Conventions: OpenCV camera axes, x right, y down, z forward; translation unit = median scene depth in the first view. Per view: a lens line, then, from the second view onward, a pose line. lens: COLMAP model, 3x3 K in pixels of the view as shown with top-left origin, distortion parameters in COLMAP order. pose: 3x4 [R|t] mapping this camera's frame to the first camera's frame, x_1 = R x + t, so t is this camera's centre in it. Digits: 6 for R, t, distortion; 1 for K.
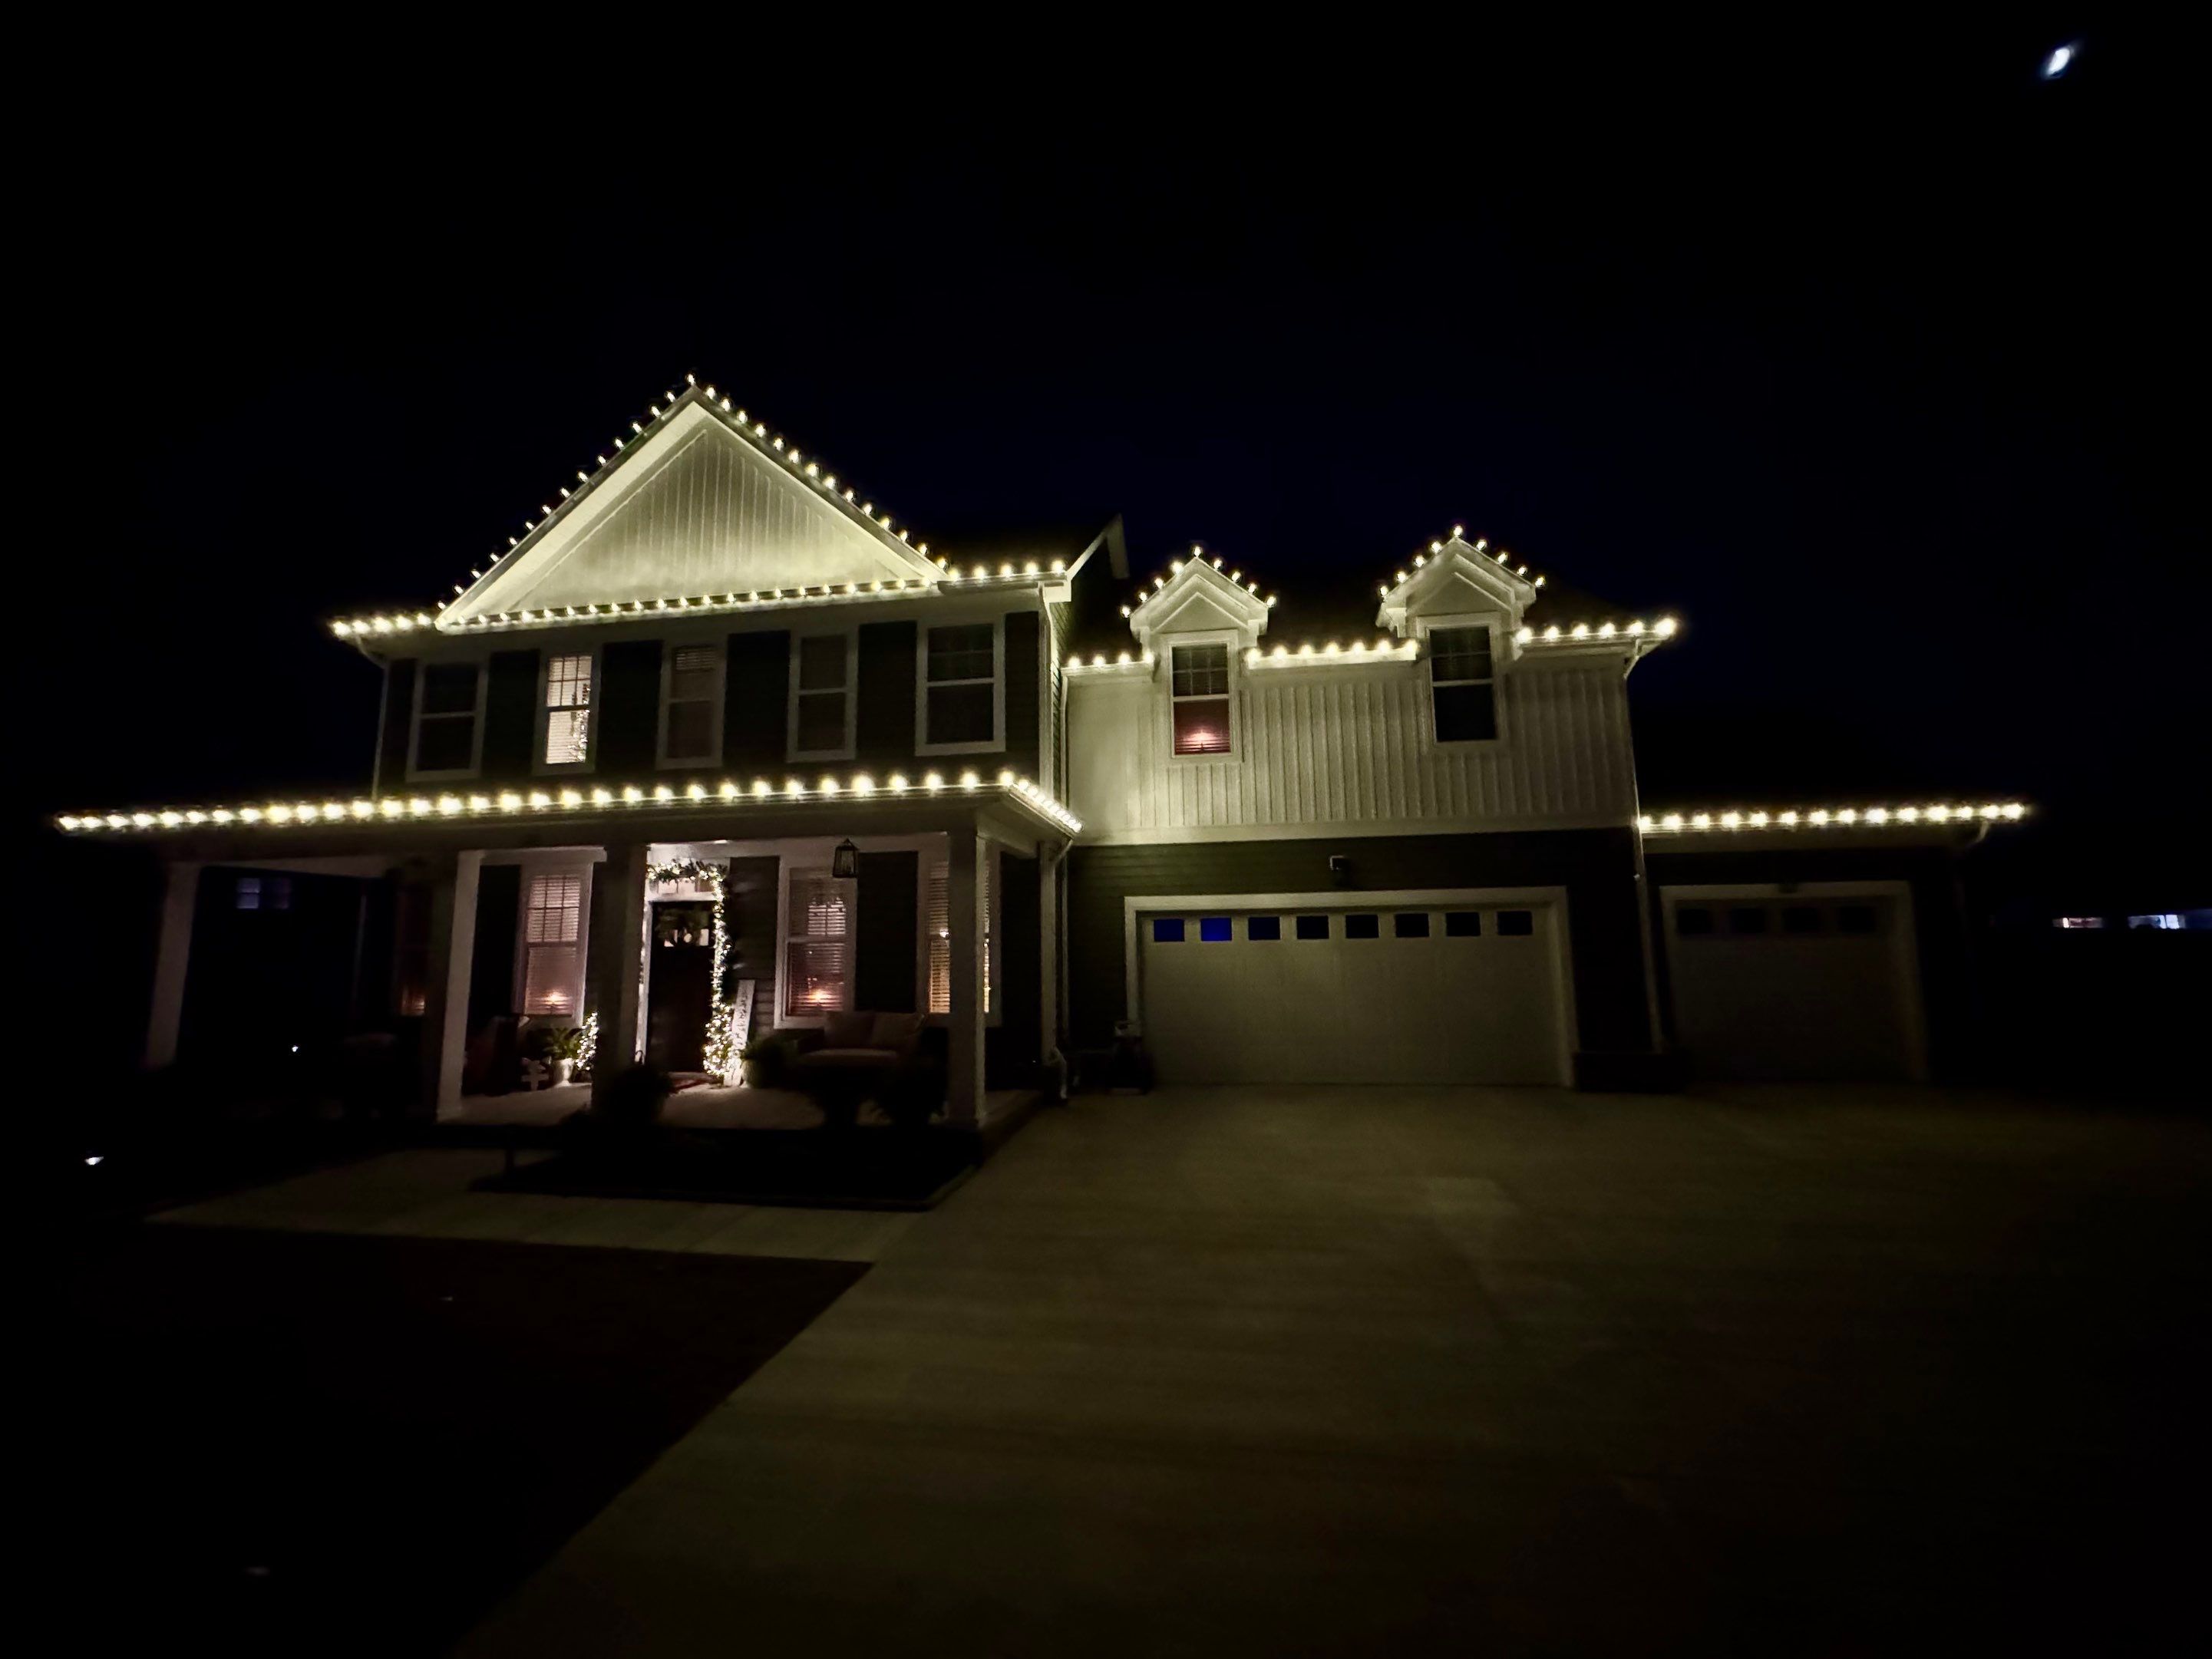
lens RADIAL K [[876.7, 0, 1106.0], [0, 876.7, 829.5], [0, 0, 1]] dist [-0.000099, 0.000135]
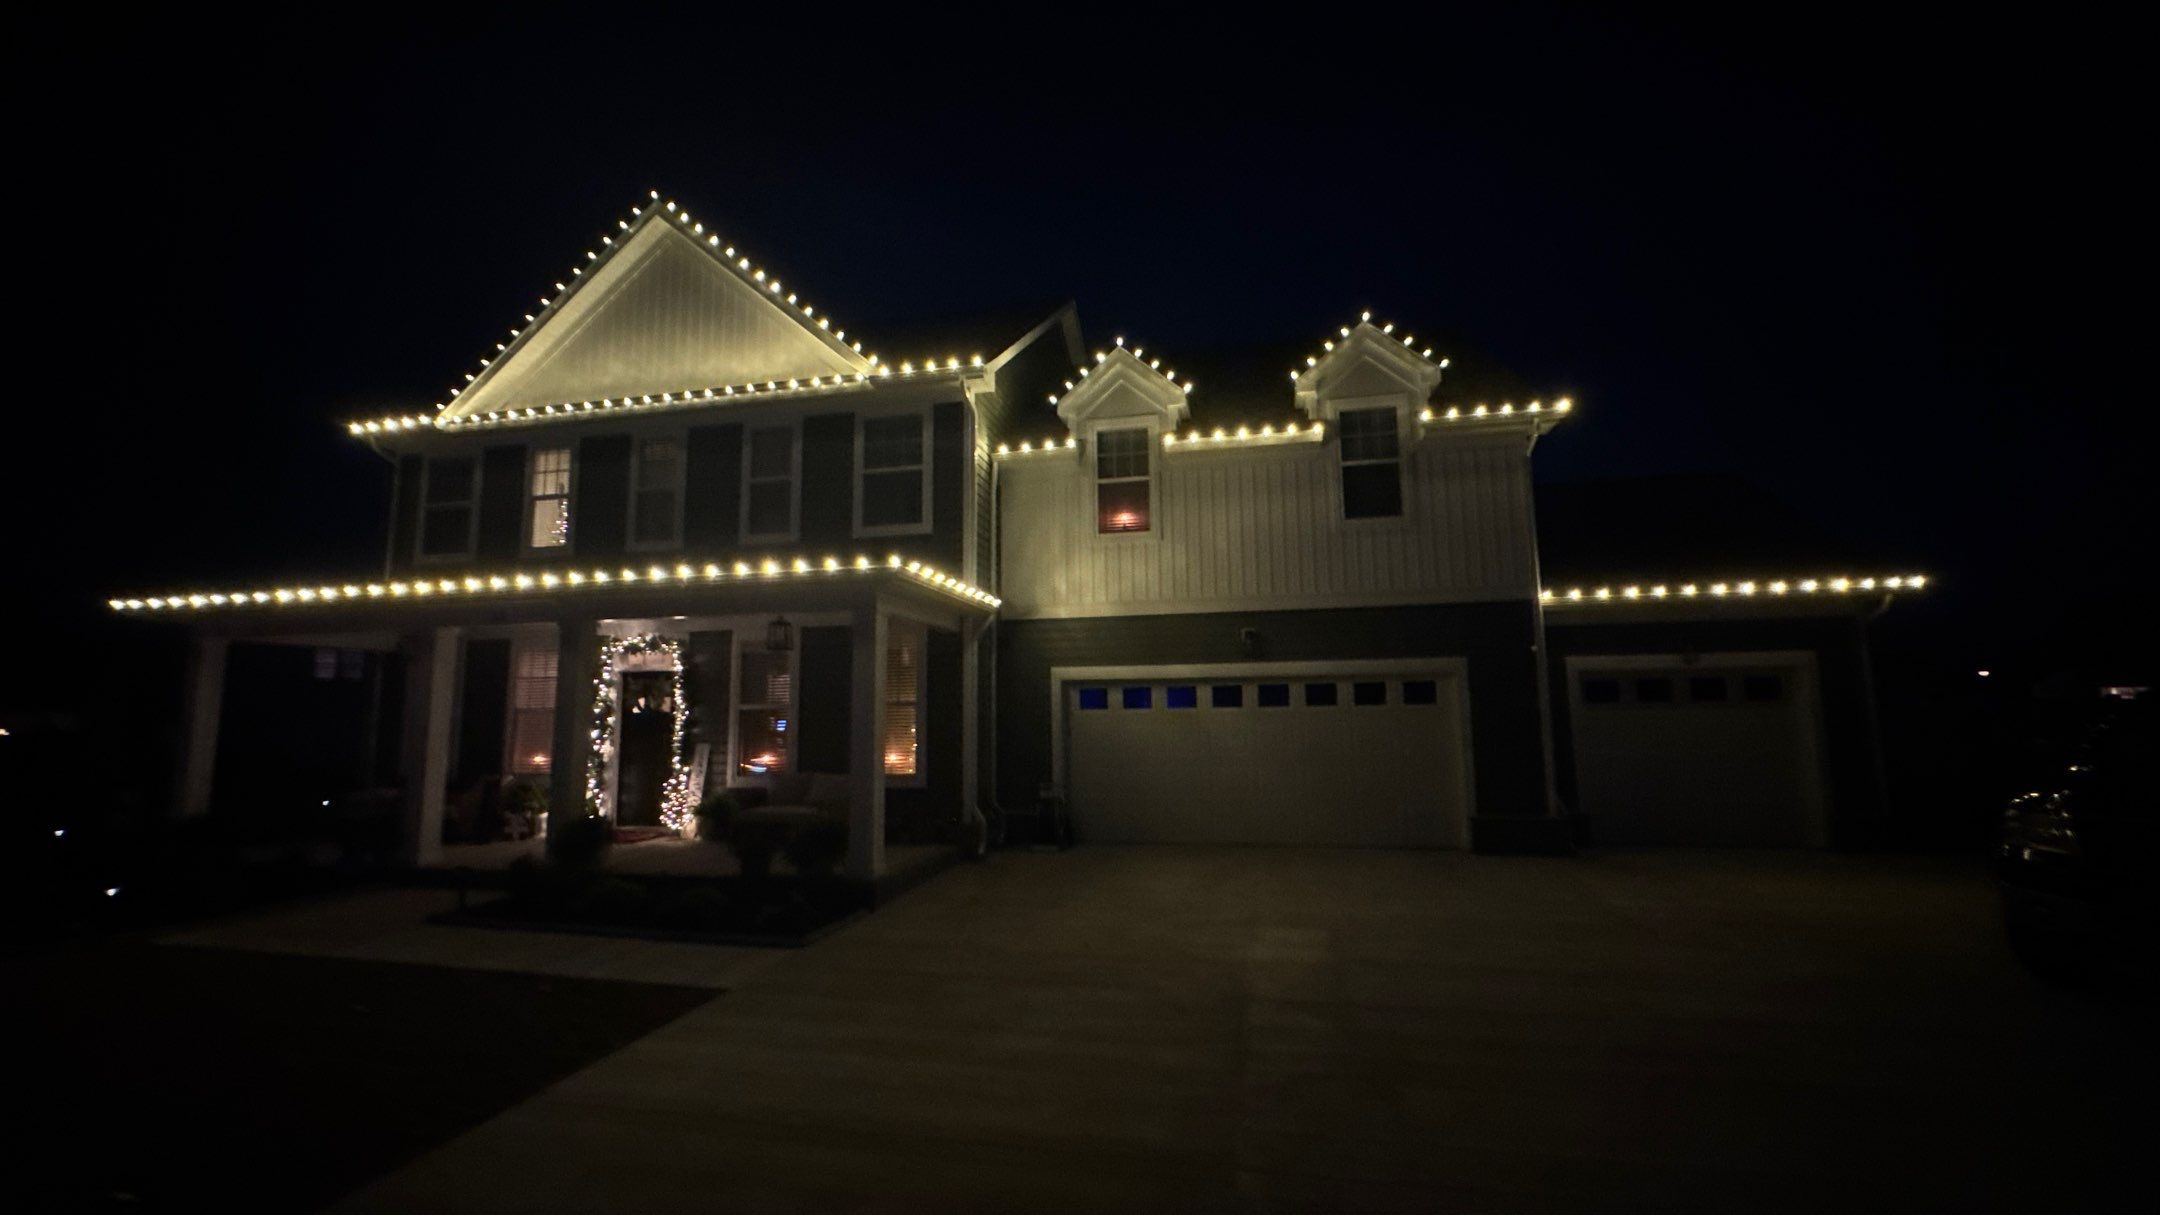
lens RADIAL K [[854.9, 0, 1080.0], [0, 854.9, 607.5], [0, 0, 1]] dist [-0.000510, -0.000151]
pose [[0.998126, -0.005099, -0.060986, 0.123936], [0.005608, 0.999951, 0.008182, -0.004490], [0.060941, -0.008508, 0.998105, -0.037797]]
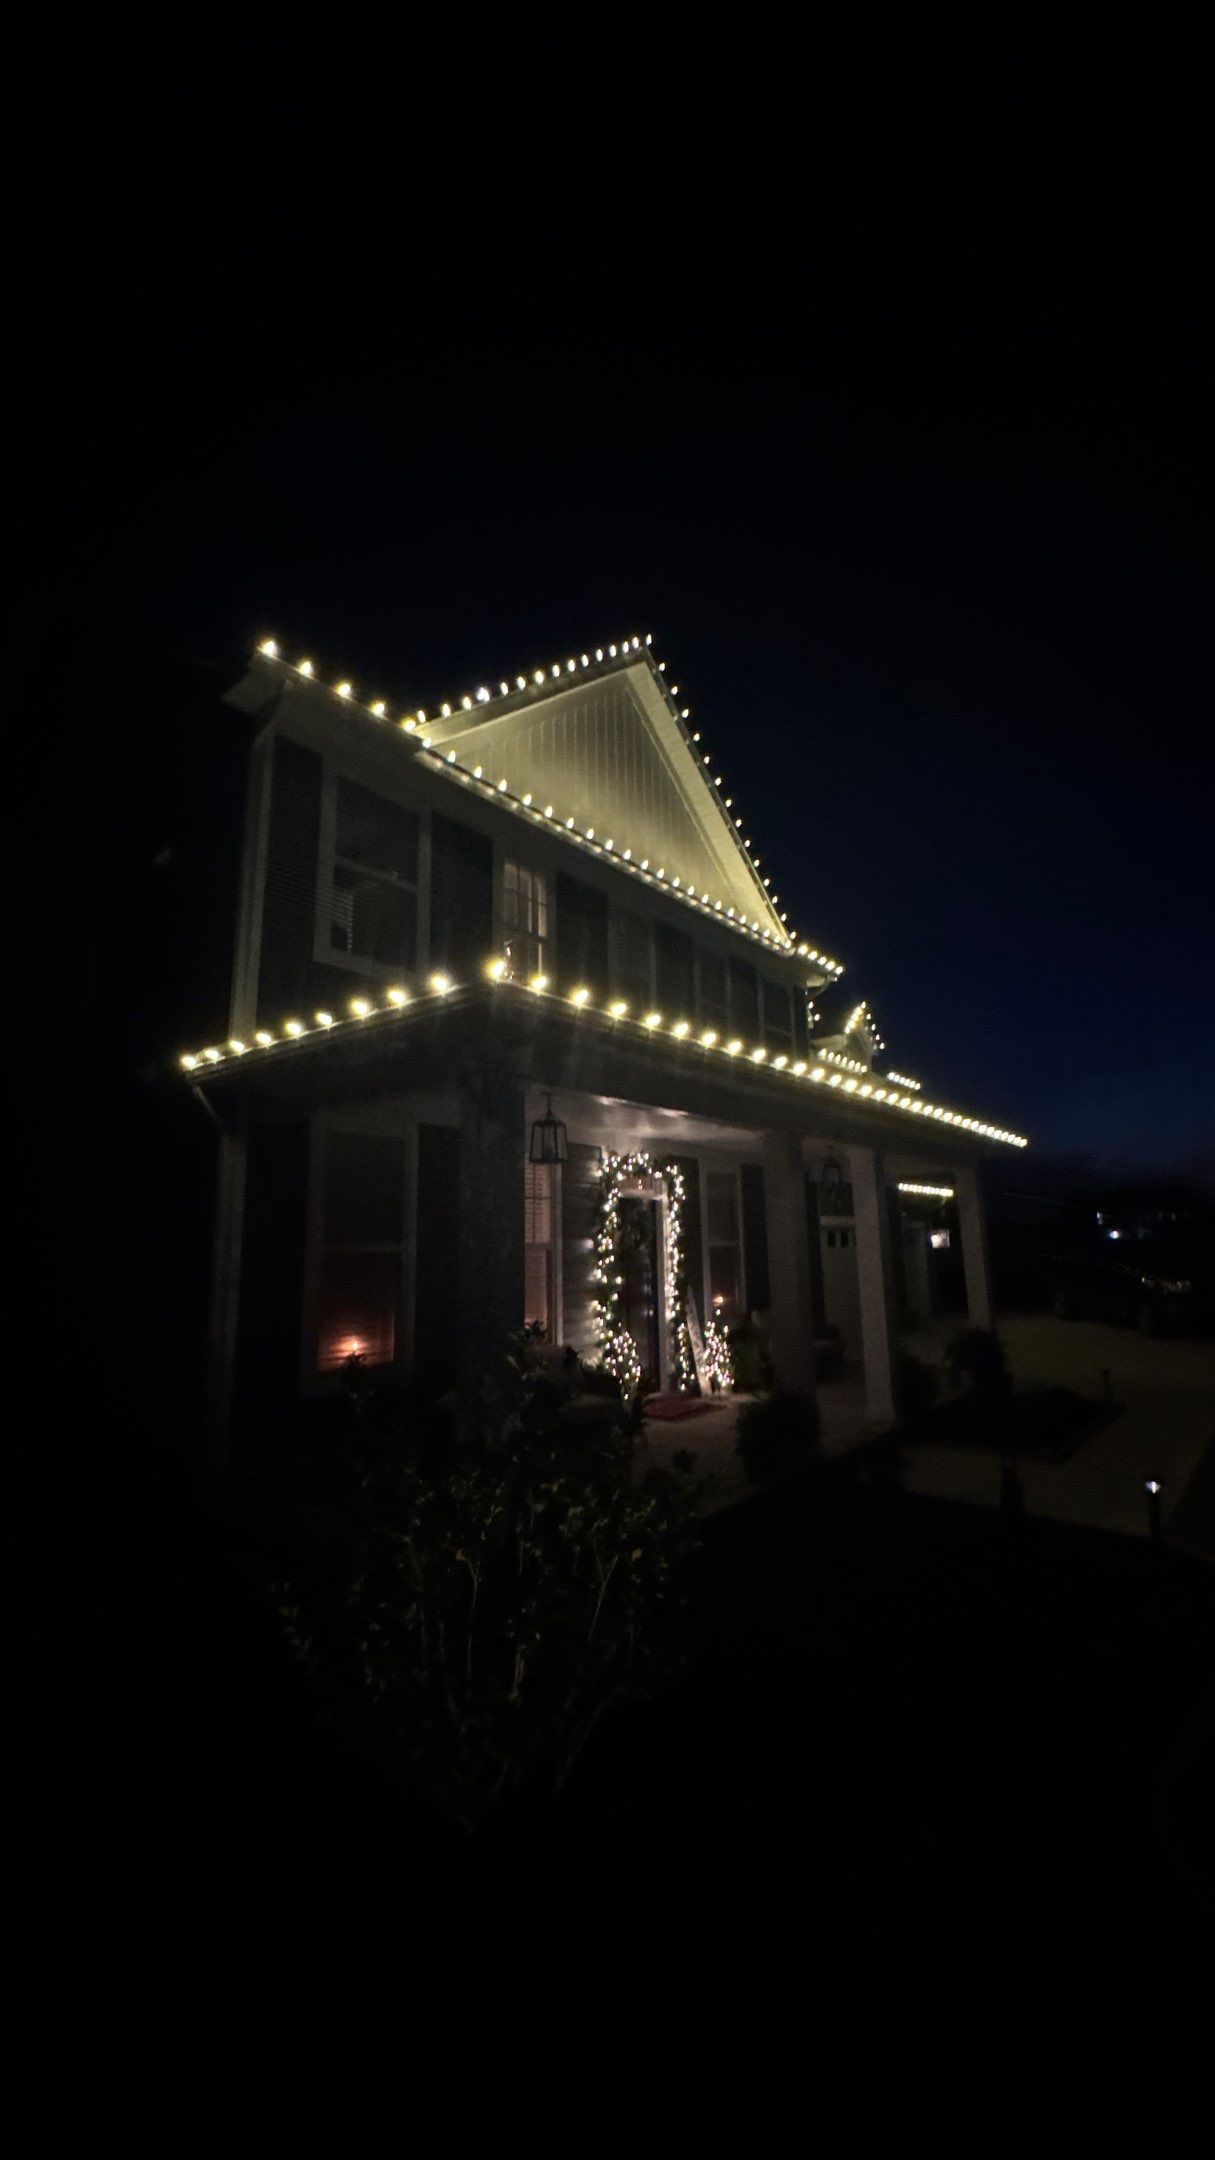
lens RADIAL K [[854.9, 0, 607.5], [0, 854.9, 1080.0], [0, 0, 1]] dist [-0.000510, -0.000151]
pose [[0.497050, 0.173229, 0.850255, -1.242932], [-0.106394, 0.984643, -0.138412, 0.086193], [-0.861174, -0.021665, 0.507848, 0.586025]]
